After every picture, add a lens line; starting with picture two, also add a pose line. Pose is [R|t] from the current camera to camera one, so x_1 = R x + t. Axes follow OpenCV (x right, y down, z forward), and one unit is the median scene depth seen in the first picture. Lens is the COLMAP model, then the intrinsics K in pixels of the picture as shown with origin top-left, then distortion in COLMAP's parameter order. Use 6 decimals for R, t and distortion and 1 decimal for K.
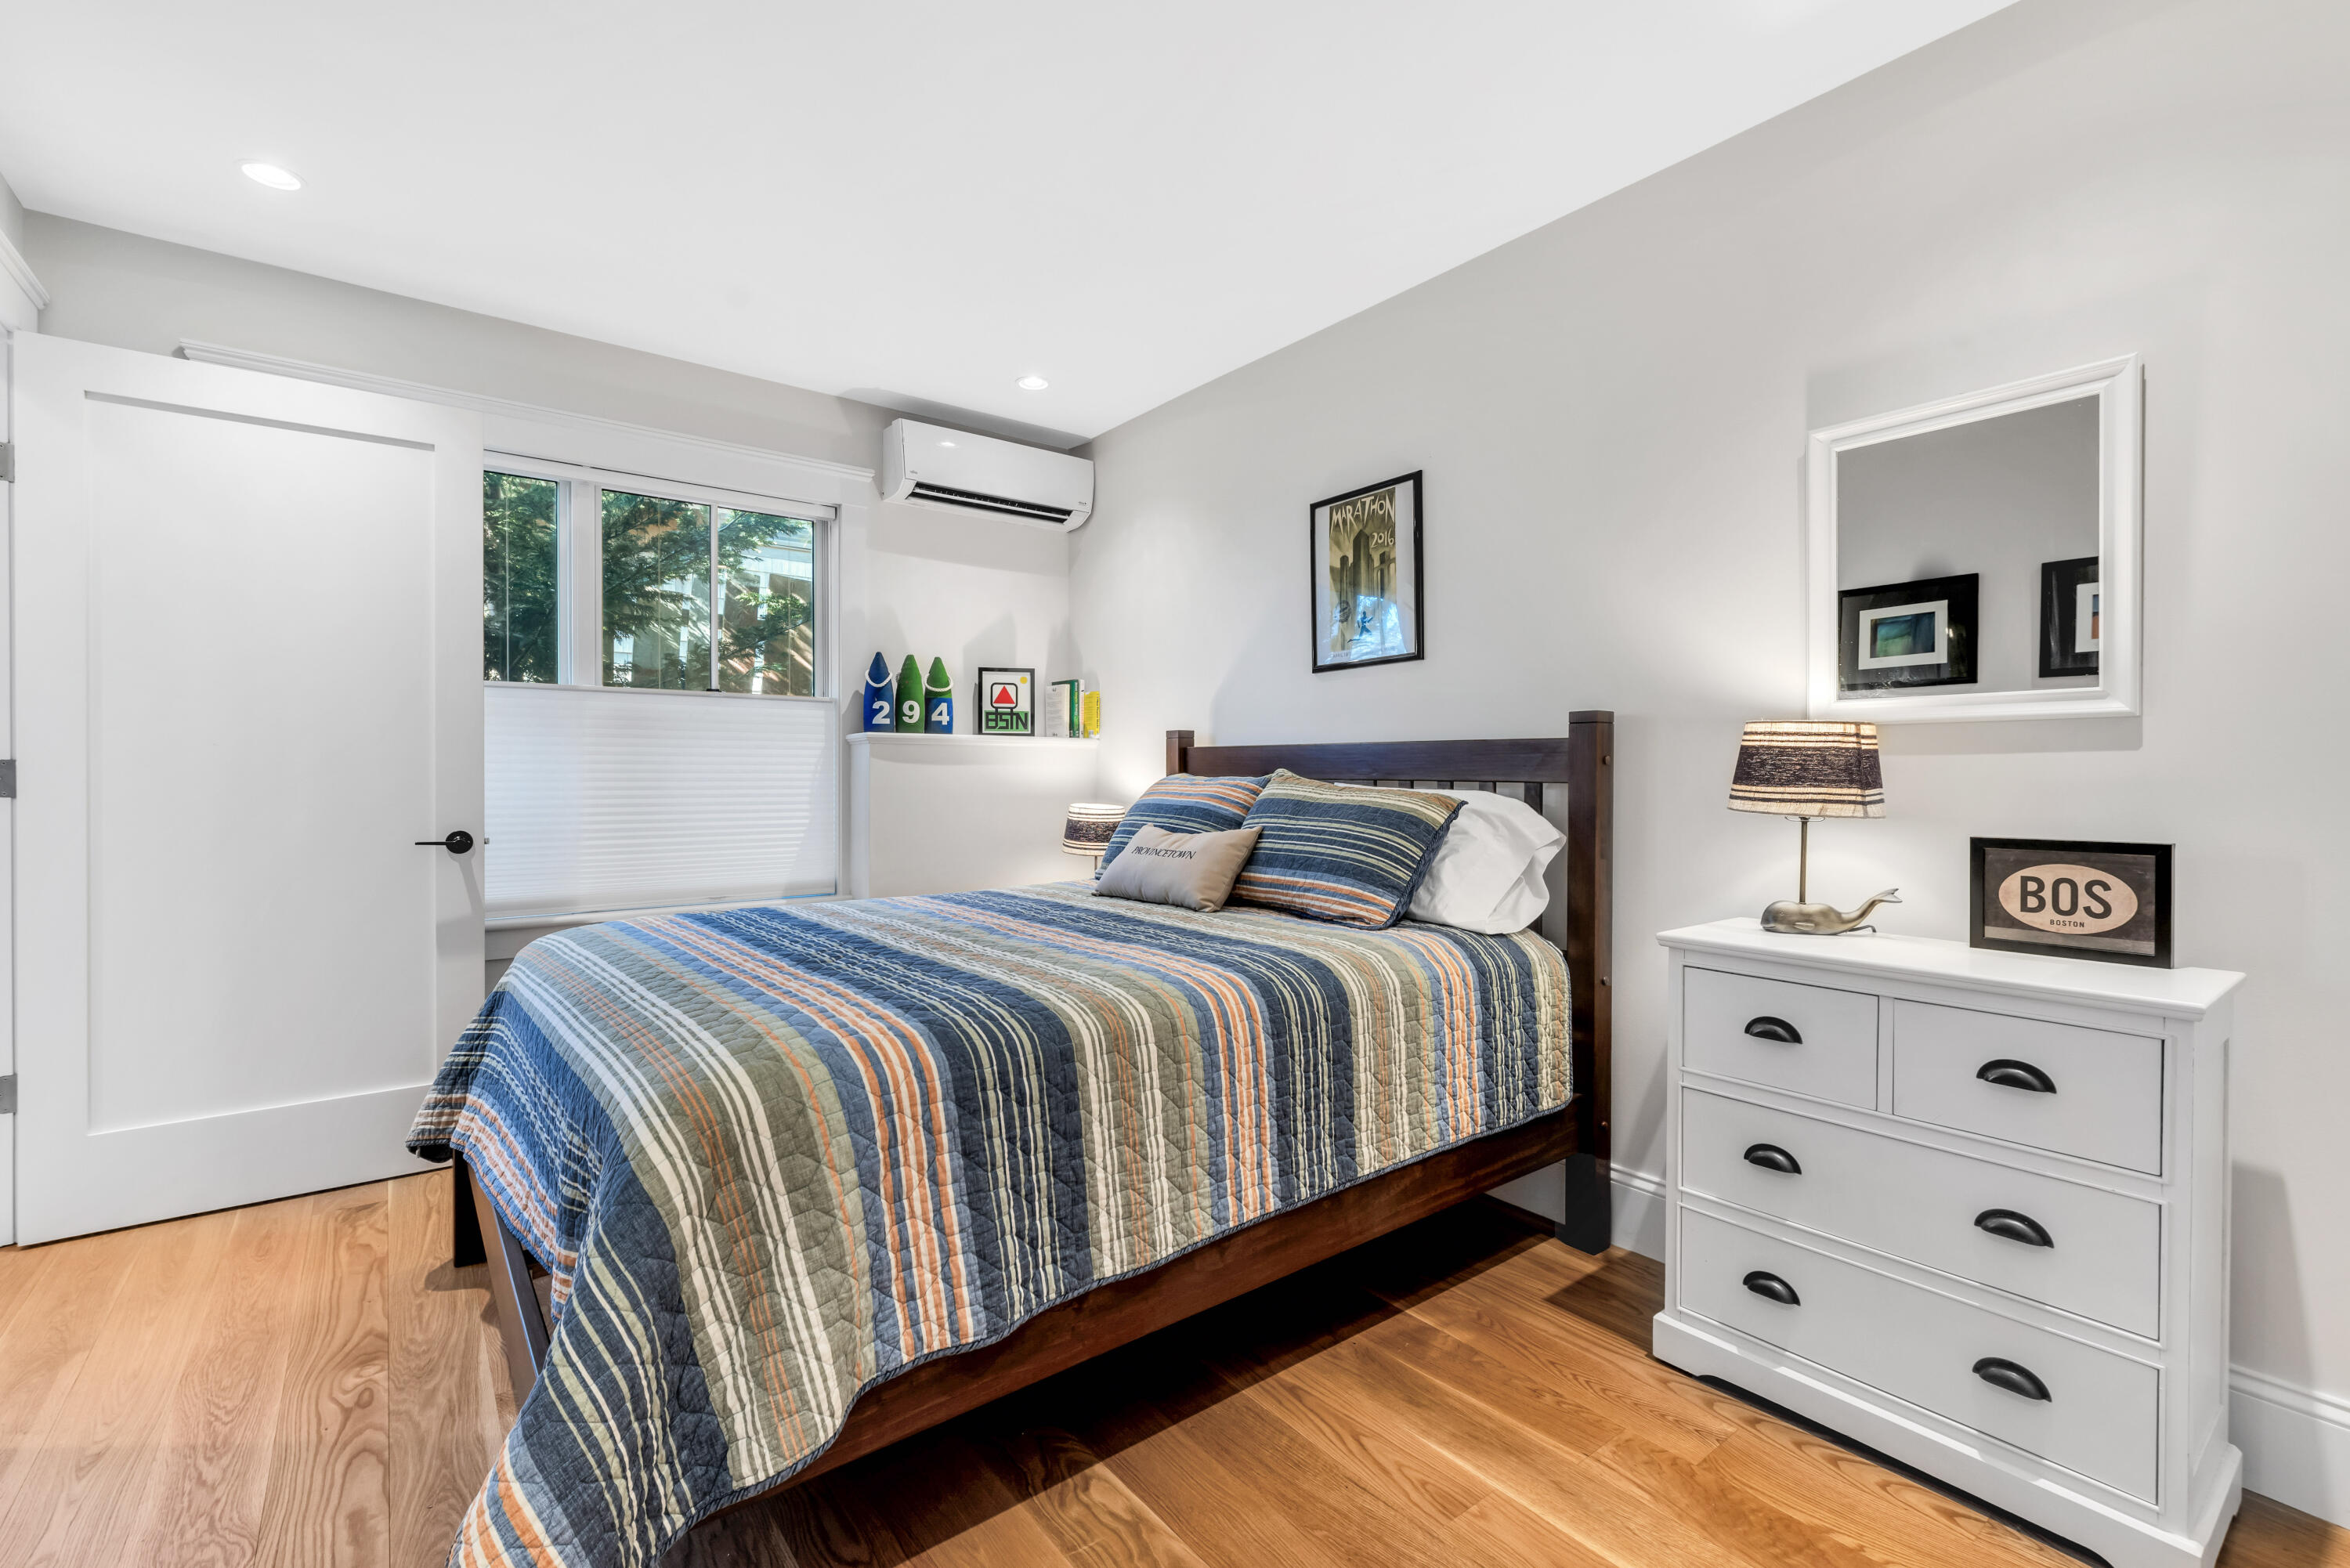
lens RADIAL K [[1029.0, 0, 1166.6], [0, 1029.0, 774.0], [0, 0, 1]] dist [-0.000398, 0.000453]
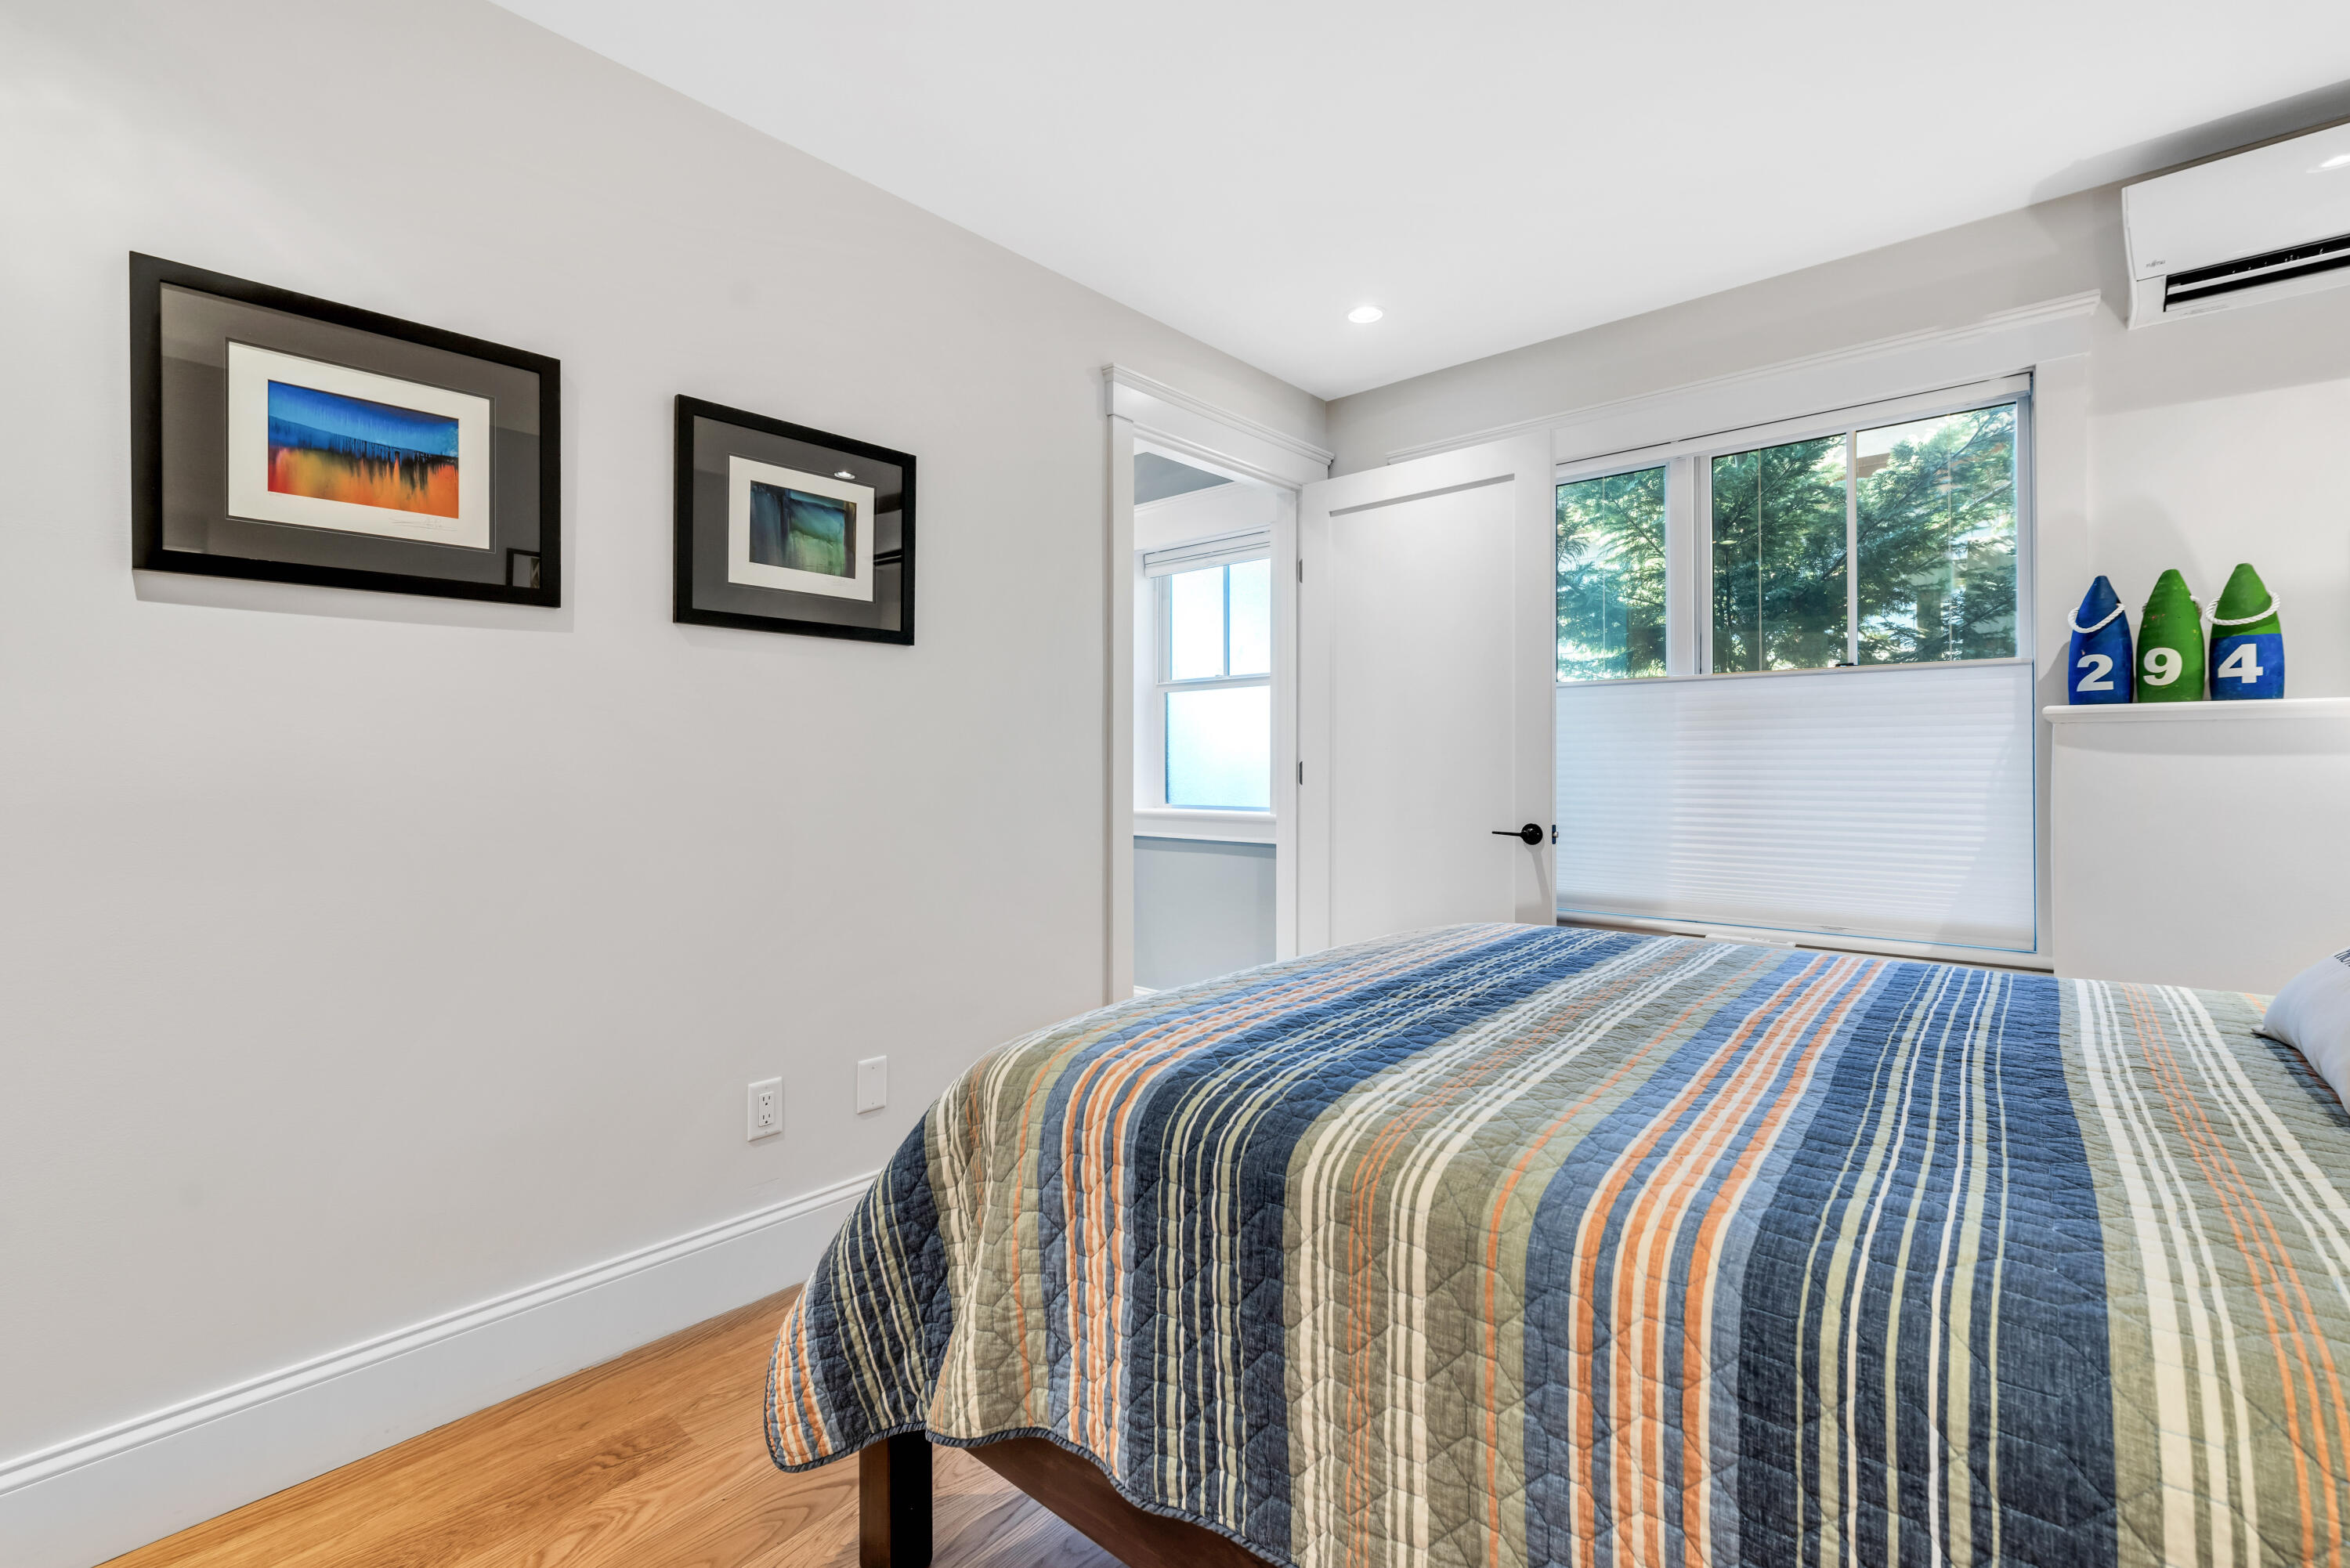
lens RADIAL K [[1013.9, 0, 1149.5], [0, 1013.9, 754.4], [0, 0, 1]] dist [-0.001942, 0.000458]
pose [[0.177867, -0.013766, -0.983958, 0.421111], [0.001180, 0.999904, -0.013776, -0.004423], [0.984054, 0.001289, 0.177866, 0.613631]]
